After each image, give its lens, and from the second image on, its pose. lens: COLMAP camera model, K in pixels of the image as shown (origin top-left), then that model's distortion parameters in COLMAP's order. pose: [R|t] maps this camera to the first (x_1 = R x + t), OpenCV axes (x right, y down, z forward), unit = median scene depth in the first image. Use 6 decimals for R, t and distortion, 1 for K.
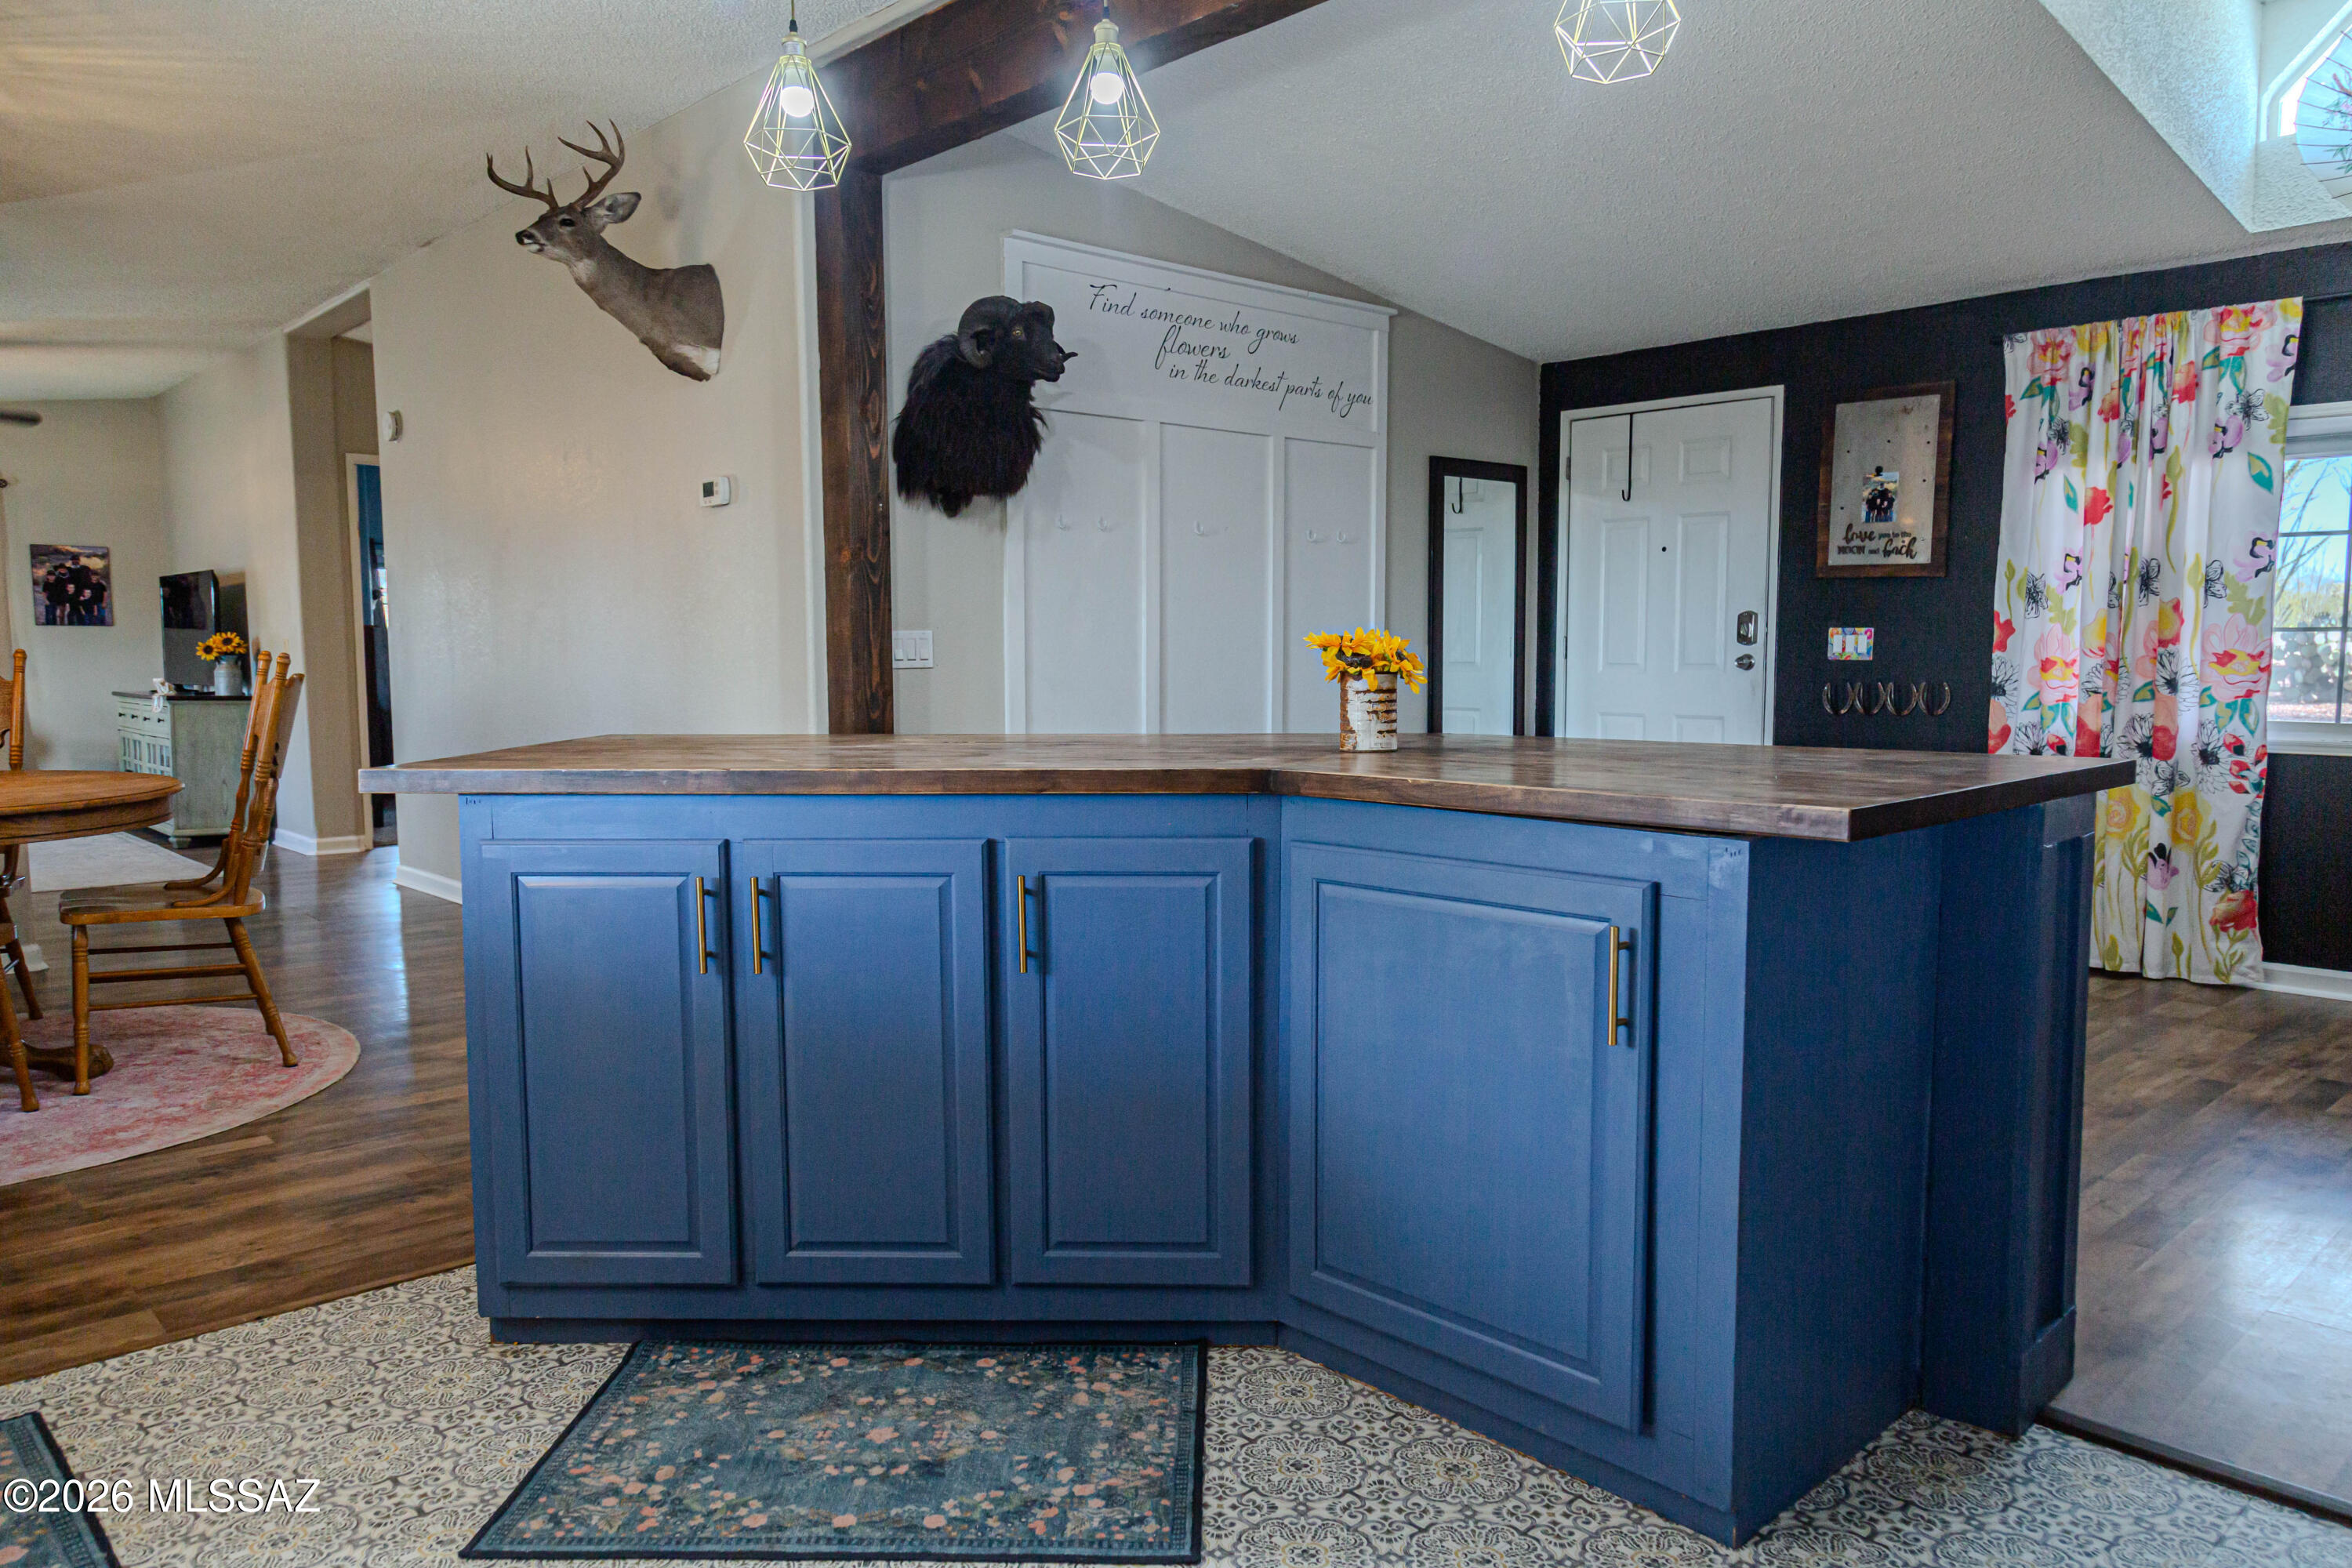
lens RADIAL K [[1617.7, 0, 1205.0], [0, 1617.7, 799.6], [0, 0, 1]] dist [0.003968, 0.006509]
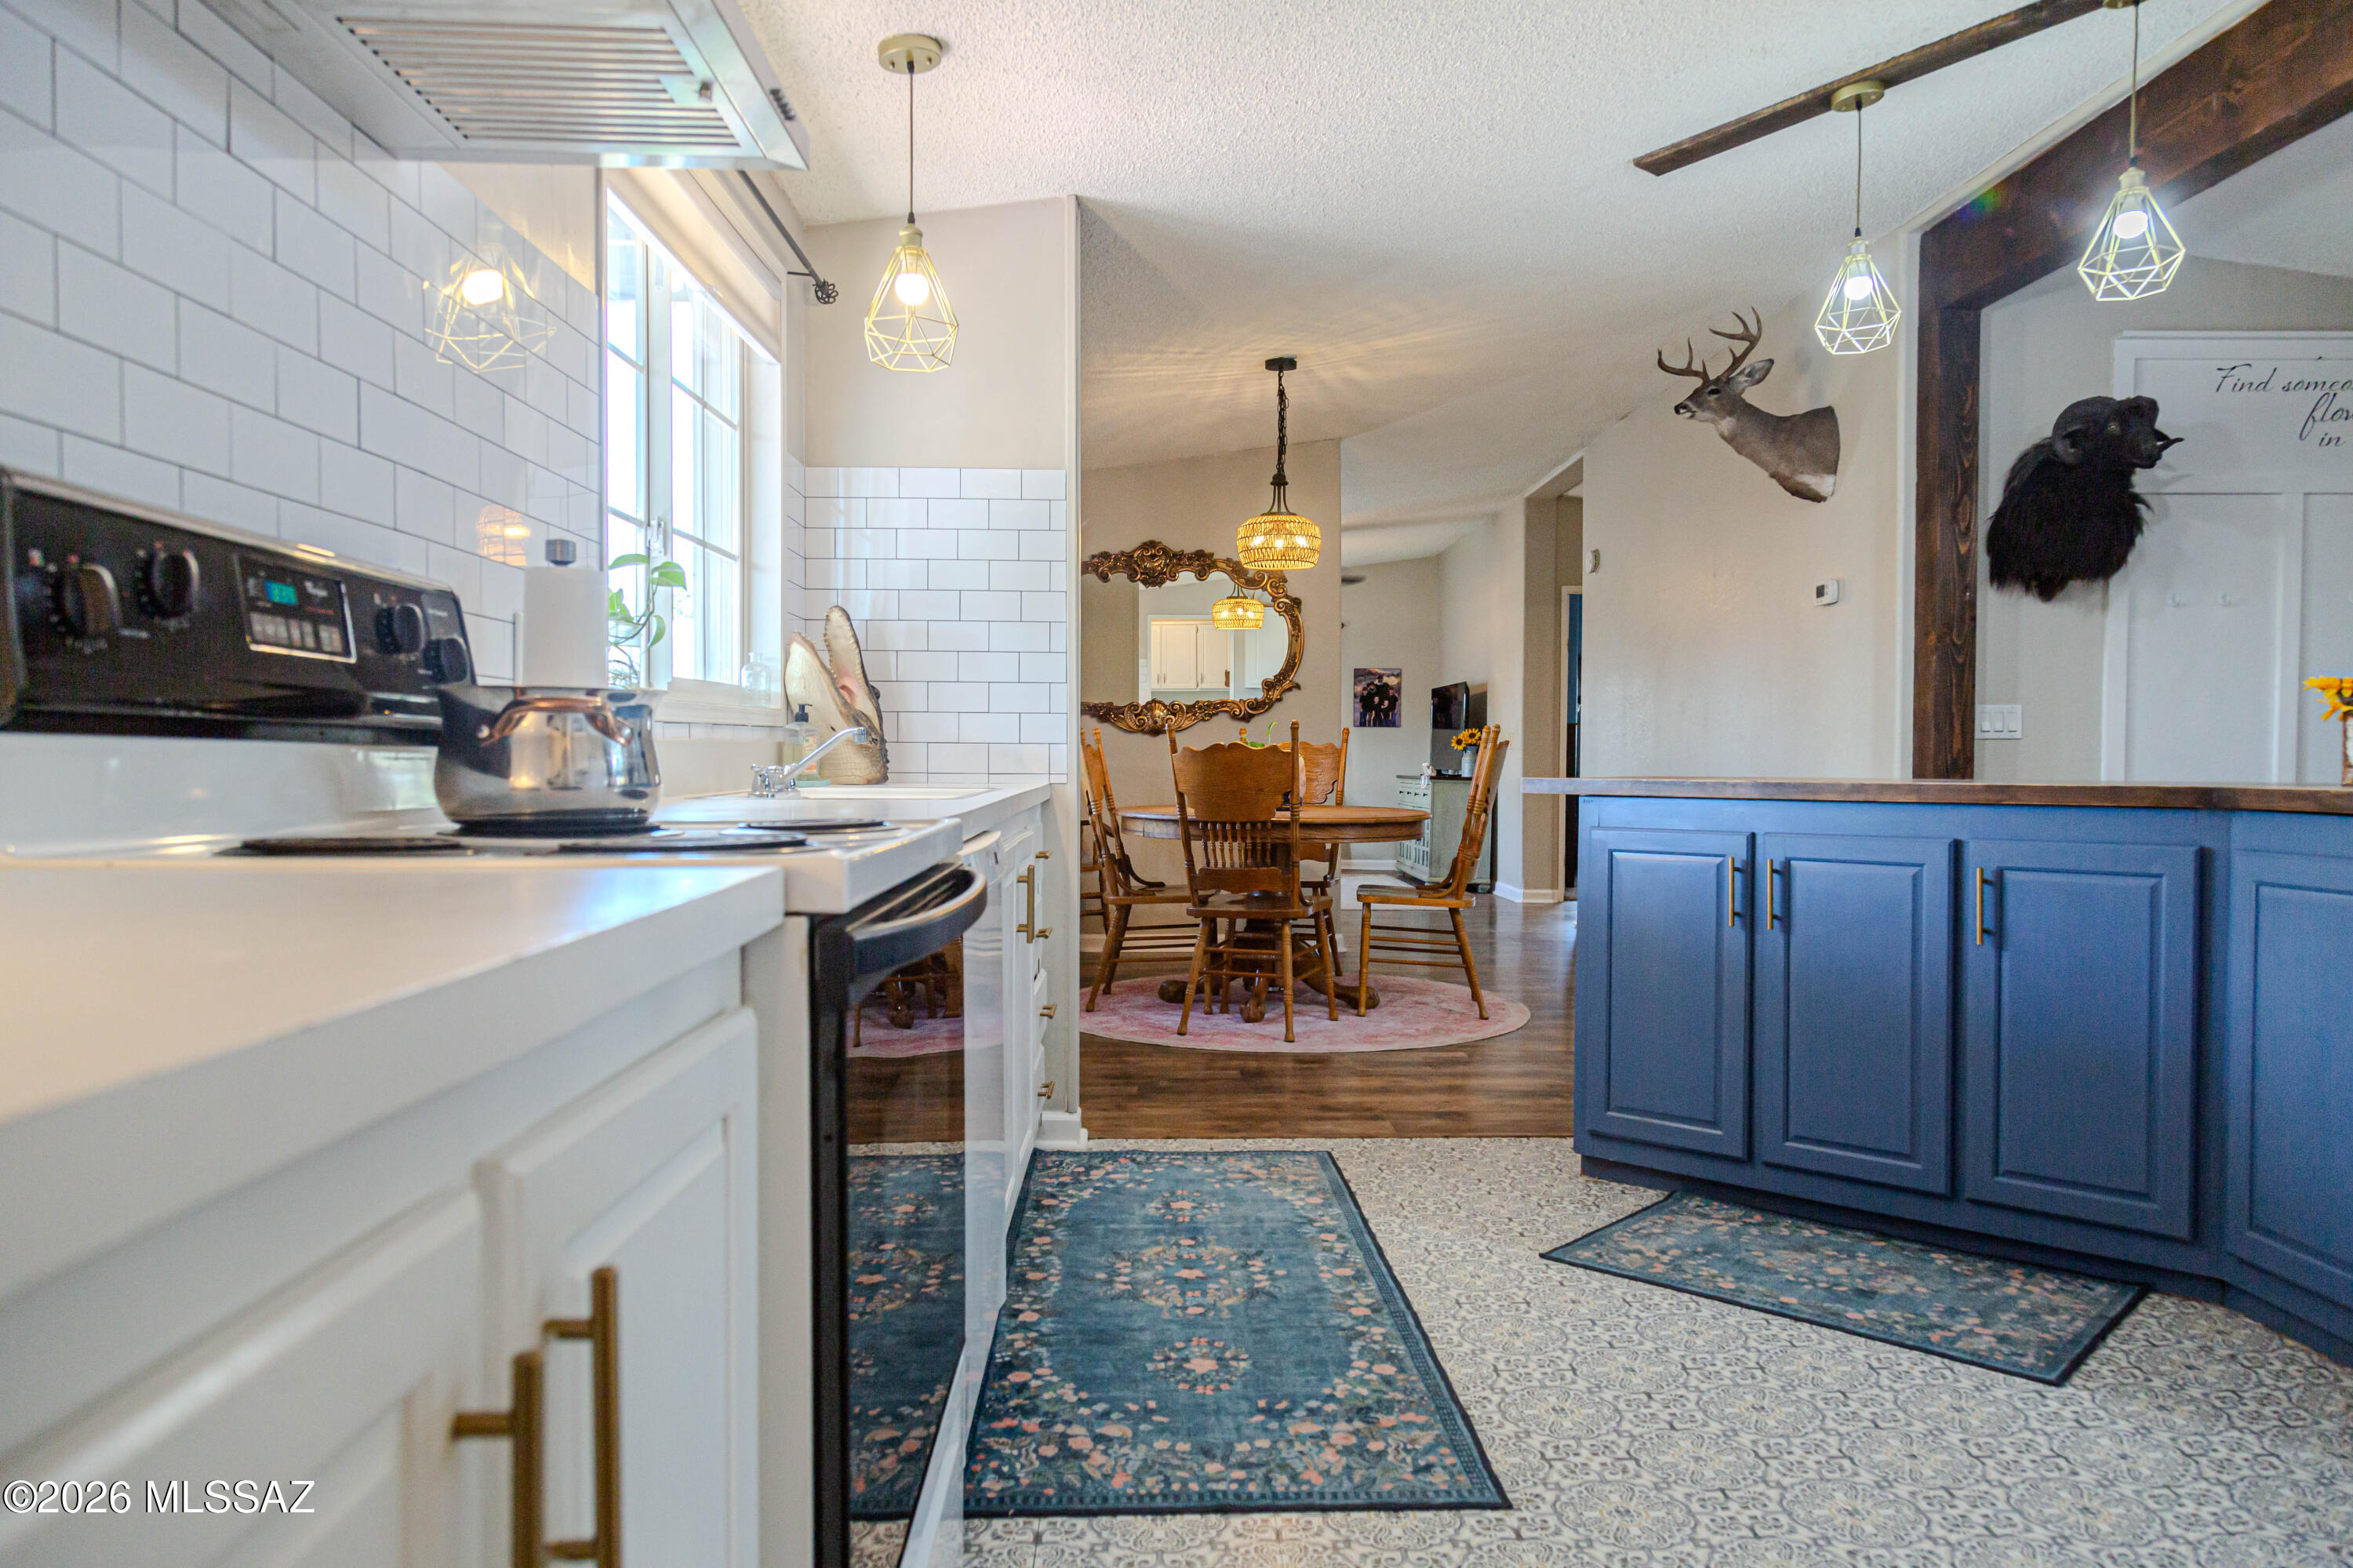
lens RADIAL K [[1557.4, 0, 1177.2], [0, 1557.4, 793.9], [0, 0, 1]] dist [0.007038, 0.005592]
pose [[0.743158, 0.020541, -0.668801, 0.115886], [-0.068399, 0.996625, -0.045394, 0.043207], [0.665611, 0.079480, 0.742055, -0.163155]]
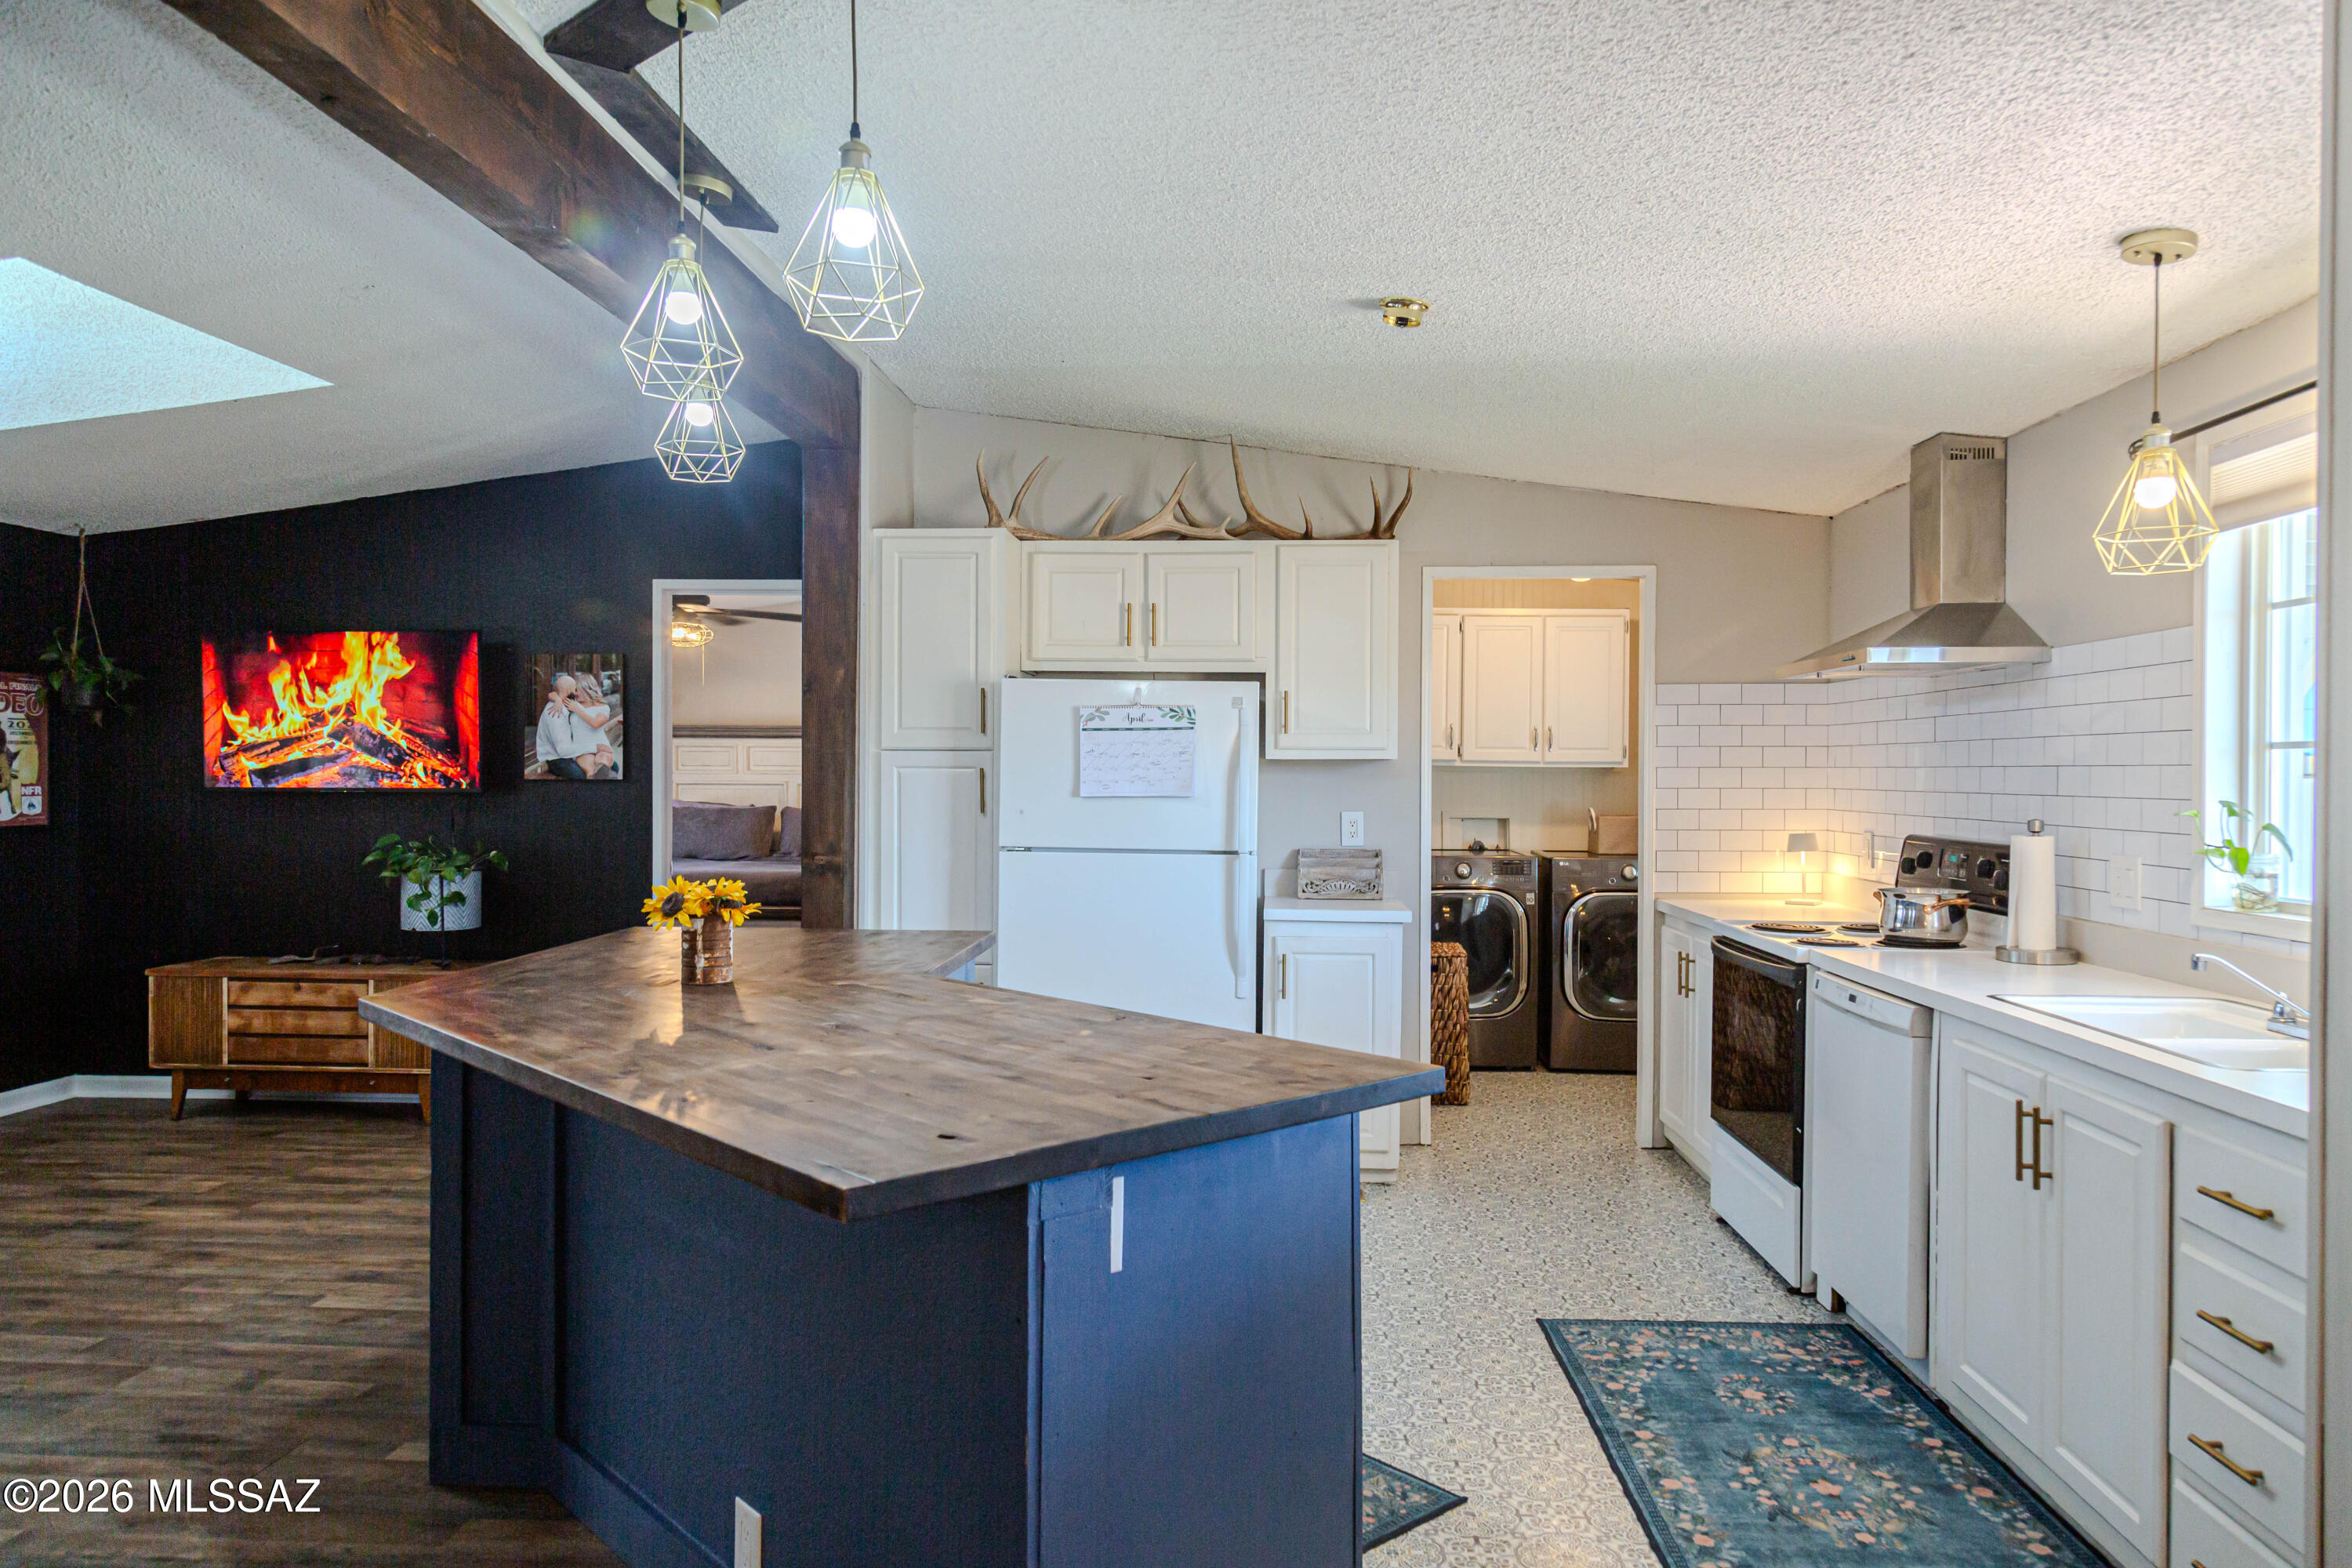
lens RADIAL K [[1556.7, 0, 1176.7], [0, 1556.7, 793.9], [0, 0, 1]] dist [0.007038, 0.005592]
pose [[-0.682341, -0.010211, 0.730962, -0.552580], [0.065890, 0.994974, 0.075406, -0.132084], [-0.728058, 0.099616, -0.678239, 0.877957]]
